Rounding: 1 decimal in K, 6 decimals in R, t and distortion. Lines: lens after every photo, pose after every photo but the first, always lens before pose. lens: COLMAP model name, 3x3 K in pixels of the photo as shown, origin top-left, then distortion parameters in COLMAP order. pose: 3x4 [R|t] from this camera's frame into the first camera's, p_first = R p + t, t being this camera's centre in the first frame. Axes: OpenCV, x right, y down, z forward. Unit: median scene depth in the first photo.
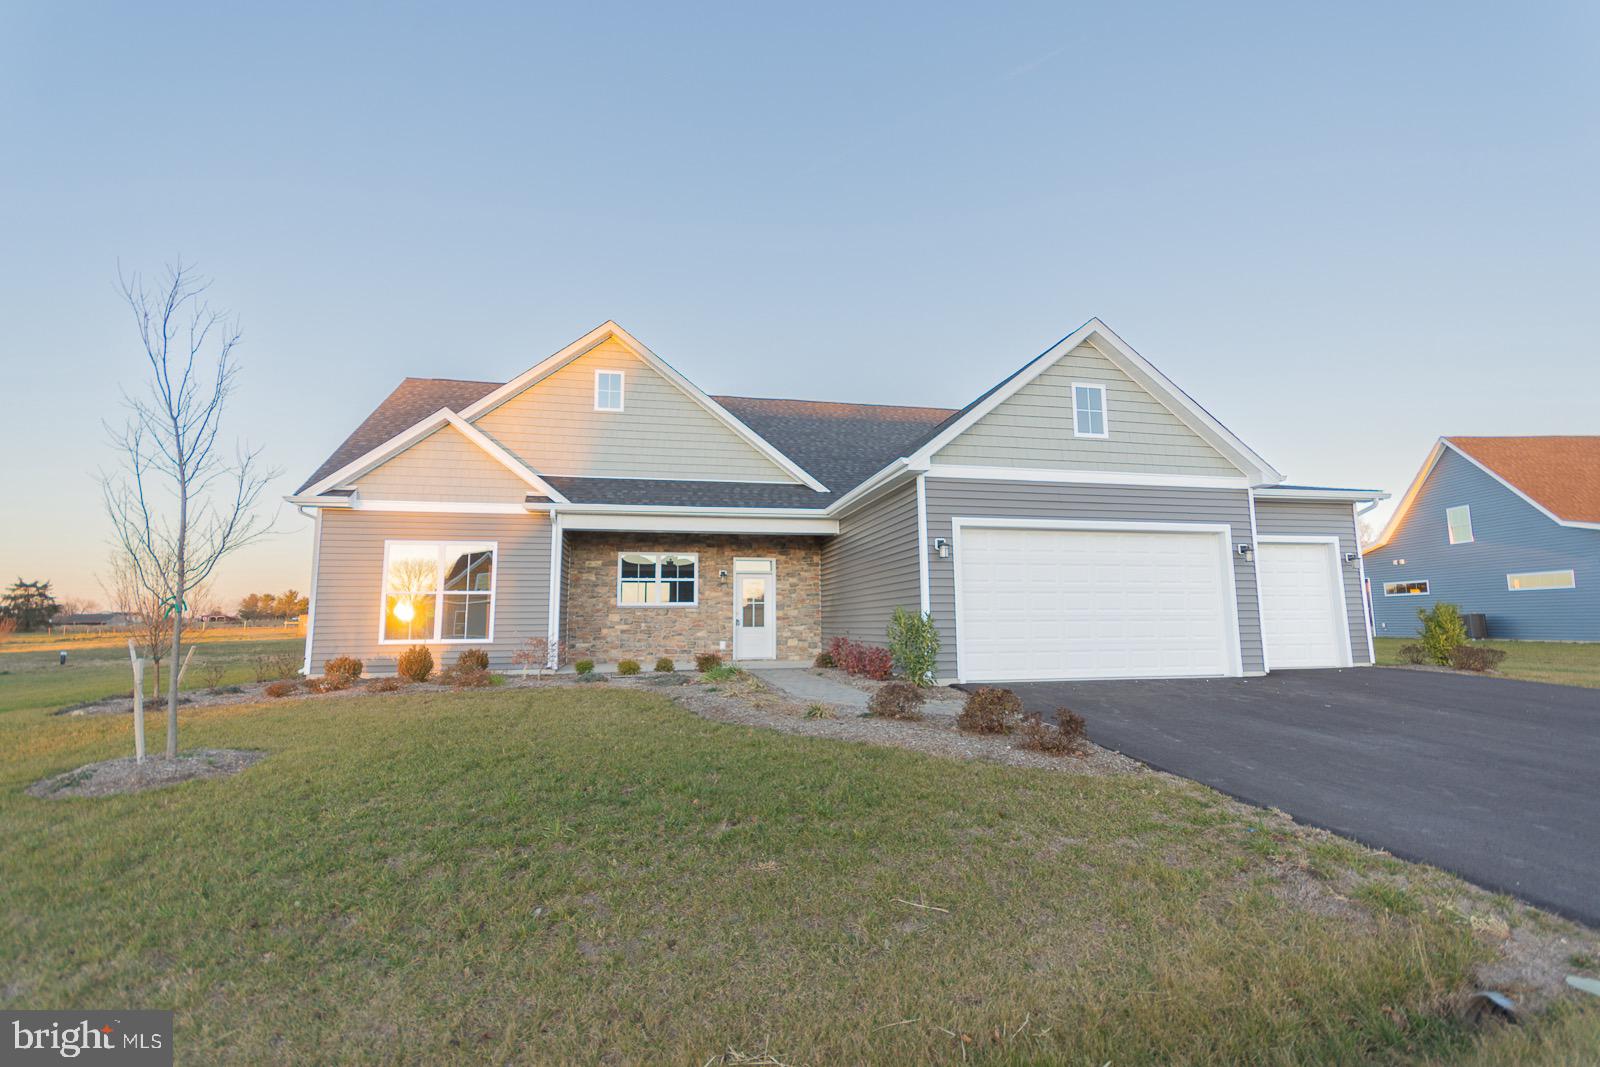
lens RADIAL K [[704.5, 0, 800.0], [0, 704.5, 533.5], [0, 0, 1]] dist [0.006395, 0.000292]
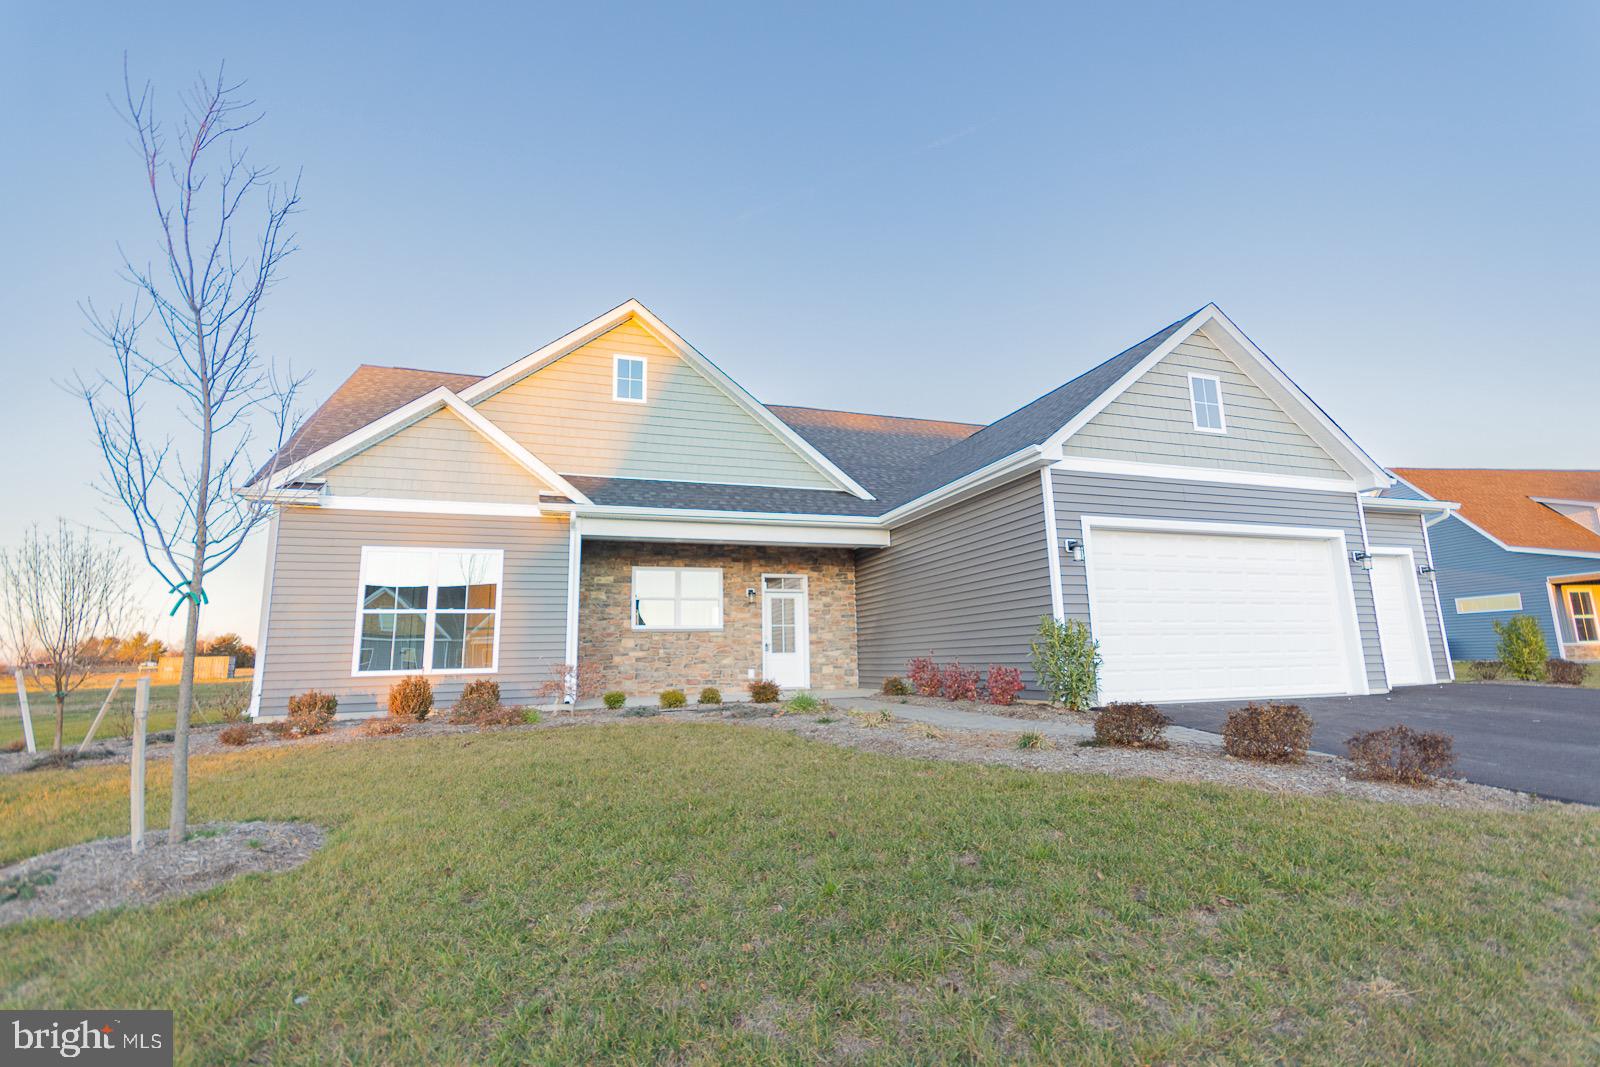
lens RADIAL K [[711.4, 0, 801.1], [0, 711.4, 534.1], [0, 0, 1]] dist [0.007838, -0.000330]
pose [[0.992670, 0.007265, 0.120634, -0.169776], [-0.001231, 0.998748, -0.050019, 0.032130], [-0.120846, 0.049503, 0.991436, 0.119577]]
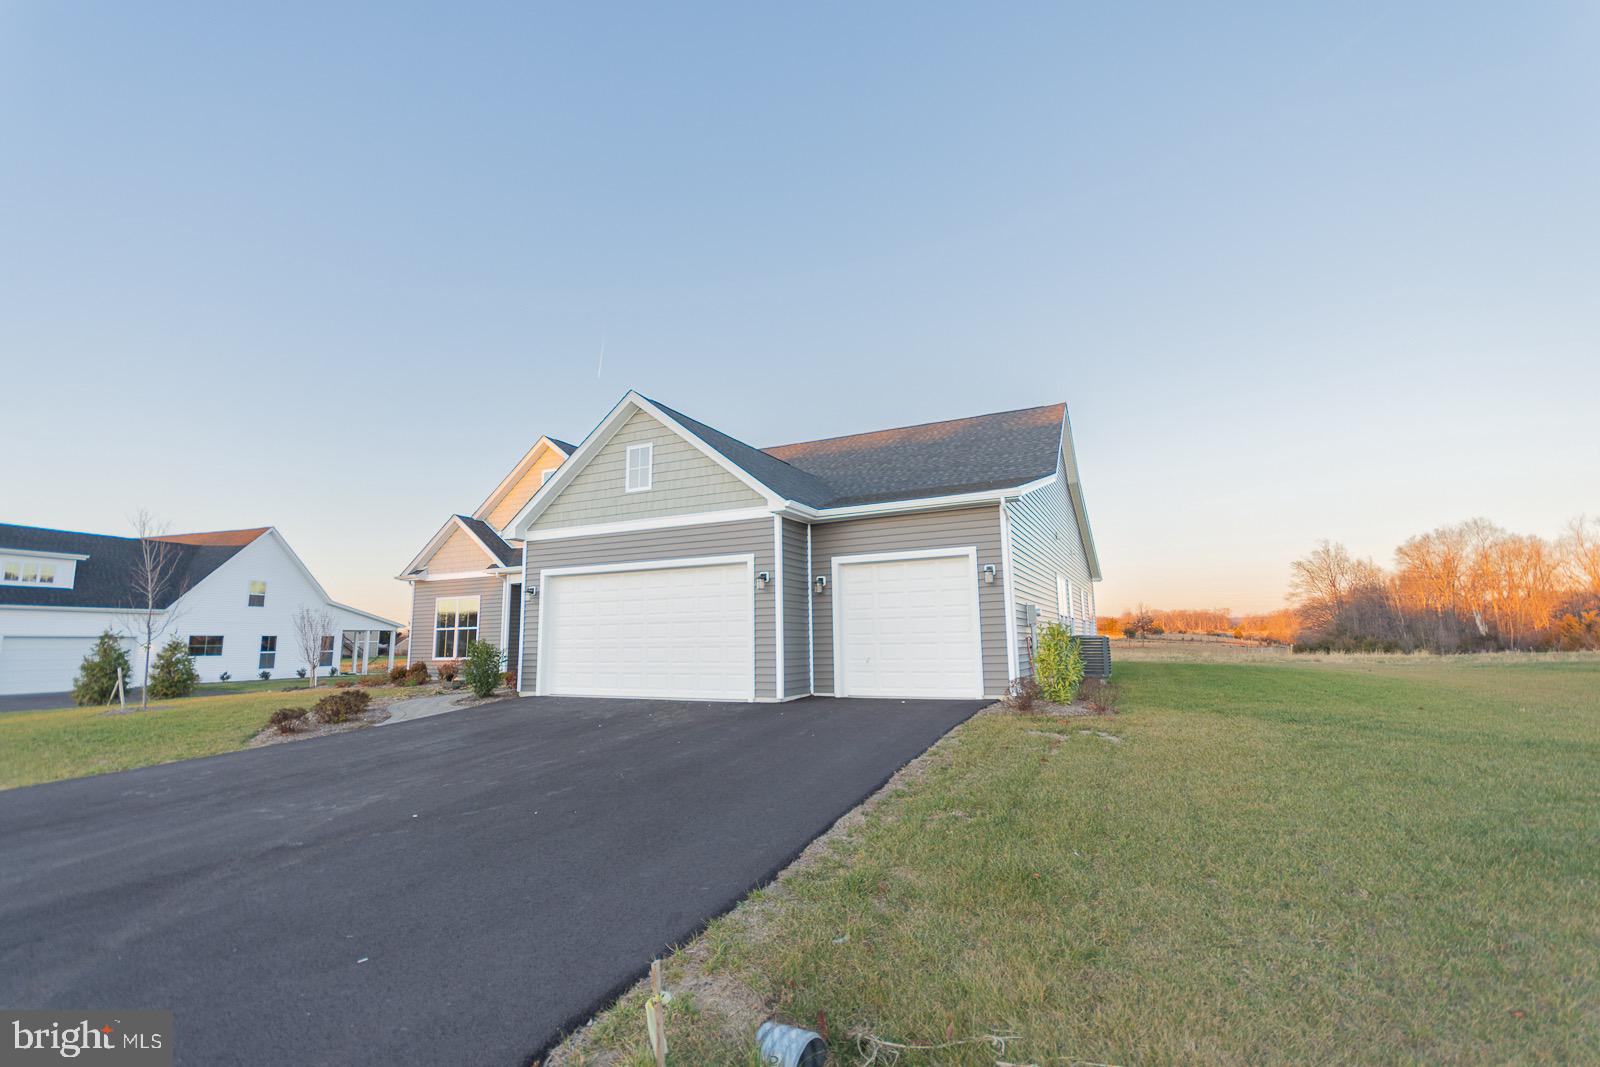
lens RADIAL K [[703.3, 0, 800.0], [0, 703.3, 533.5], [0, 0, 1]] dist [0.005413, -0.001459]
pose [[0.788743, -0.097223, -0.606986, 1.015801], [0.086707, 0.995138, -0.046724, 0.009420], [0.608577, -0.015777, 0.793338, 0.177989]]
